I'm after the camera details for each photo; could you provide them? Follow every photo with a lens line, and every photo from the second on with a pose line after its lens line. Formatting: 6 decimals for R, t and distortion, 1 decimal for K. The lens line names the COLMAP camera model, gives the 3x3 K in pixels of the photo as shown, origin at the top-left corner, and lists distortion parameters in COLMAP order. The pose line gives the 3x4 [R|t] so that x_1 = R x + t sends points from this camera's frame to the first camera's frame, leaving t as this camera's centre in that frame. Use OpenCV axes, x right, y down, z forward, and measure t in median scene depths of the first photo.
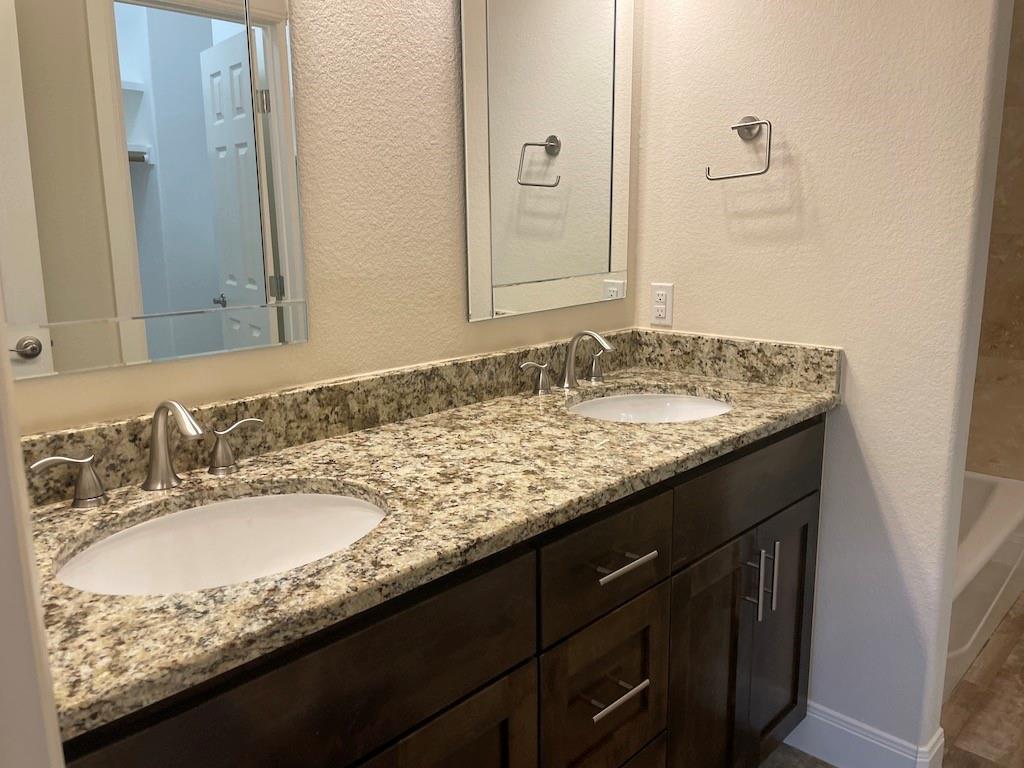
lens RADIAL K [[773.2, 0, 502.6], [0, 773.2, 380.5], [0, 0, 1]] dist [0.077109, -0.102571]
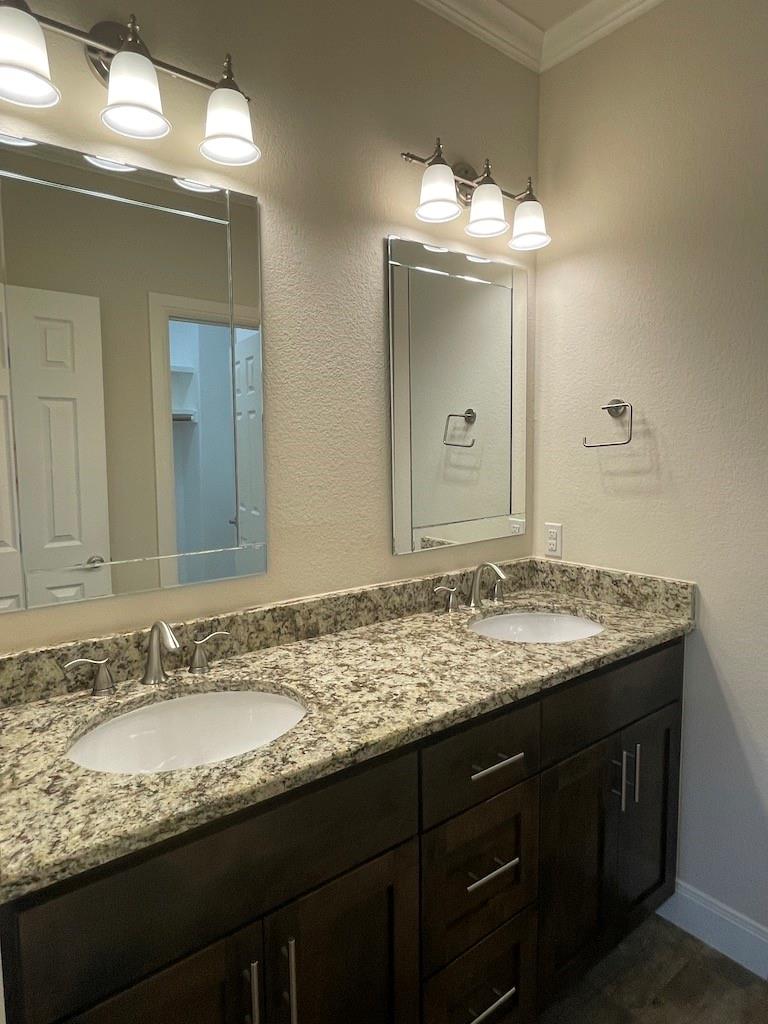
lens RADIAL K [[608.5, 0, 376.0], [0, 608.5, 509.8], [0, 0, 1]] dist [-0.012418, 0.005158]
pose [[0.989839, 0.011263, -0.141748, 0.089674], [-0.025747, 0.994577, -0.100769, -0.059960], [0.139844, 0.103395, 0.984760, -0.031904]]
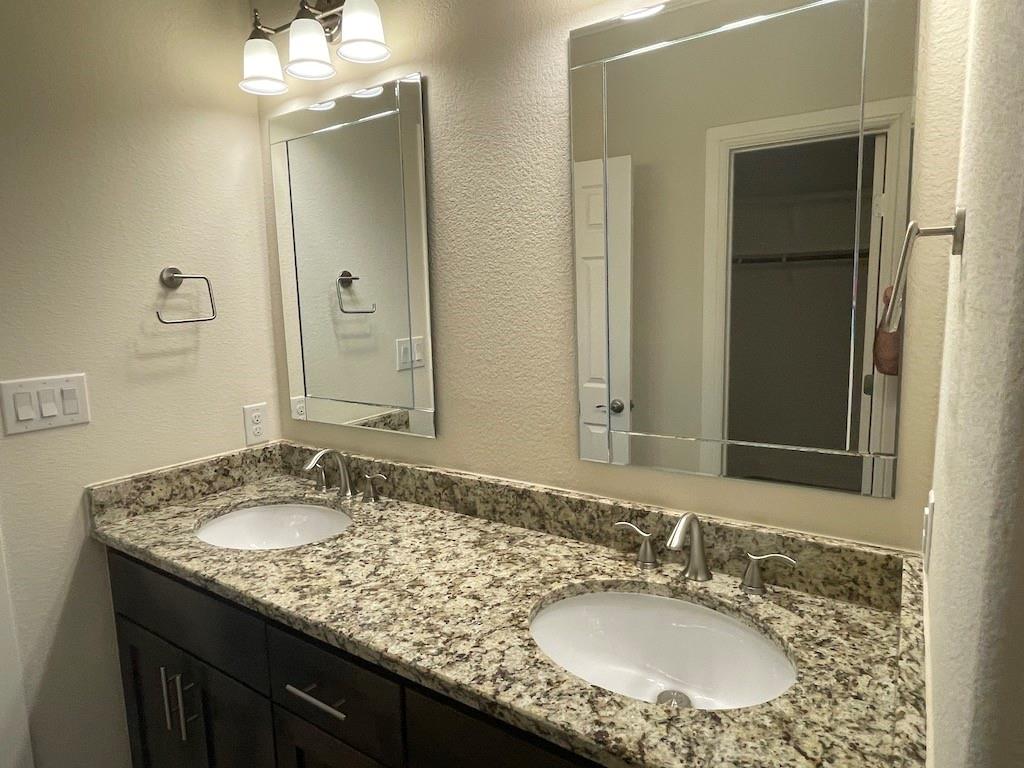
lens RADIAL K [[608.5, 0, 494.3], [0, 608.5, 386.8], [0, 0, 1]] dist [-0.012418, 0.005158]
pose [[0.176583, 0.149858, -0.972811, 0.858164], [-0.176625, 0.977123, 0.118462, -0.300153], [0.968309, 0.150905, 0.199012, 0.888813]]
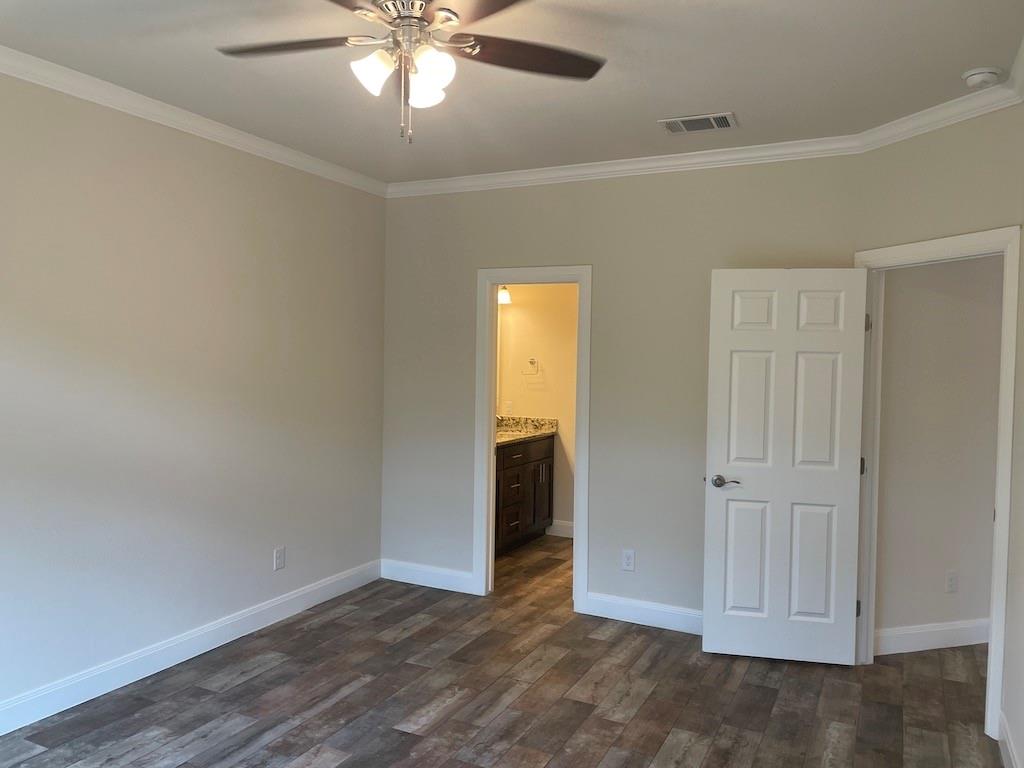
lens RADIAL K [[773.2, 0, 504.3], [0, 773.2, 377.4], [0, 0, 1]] dist [0.077109, -0.102571]
pose [[0.954641, 0.018317, 0.297195, -1.239901], [0.033166, 0.985354, -0.167265, 0.502978], [-0.295906, 0.169535, 0.940052, -3.309317]]
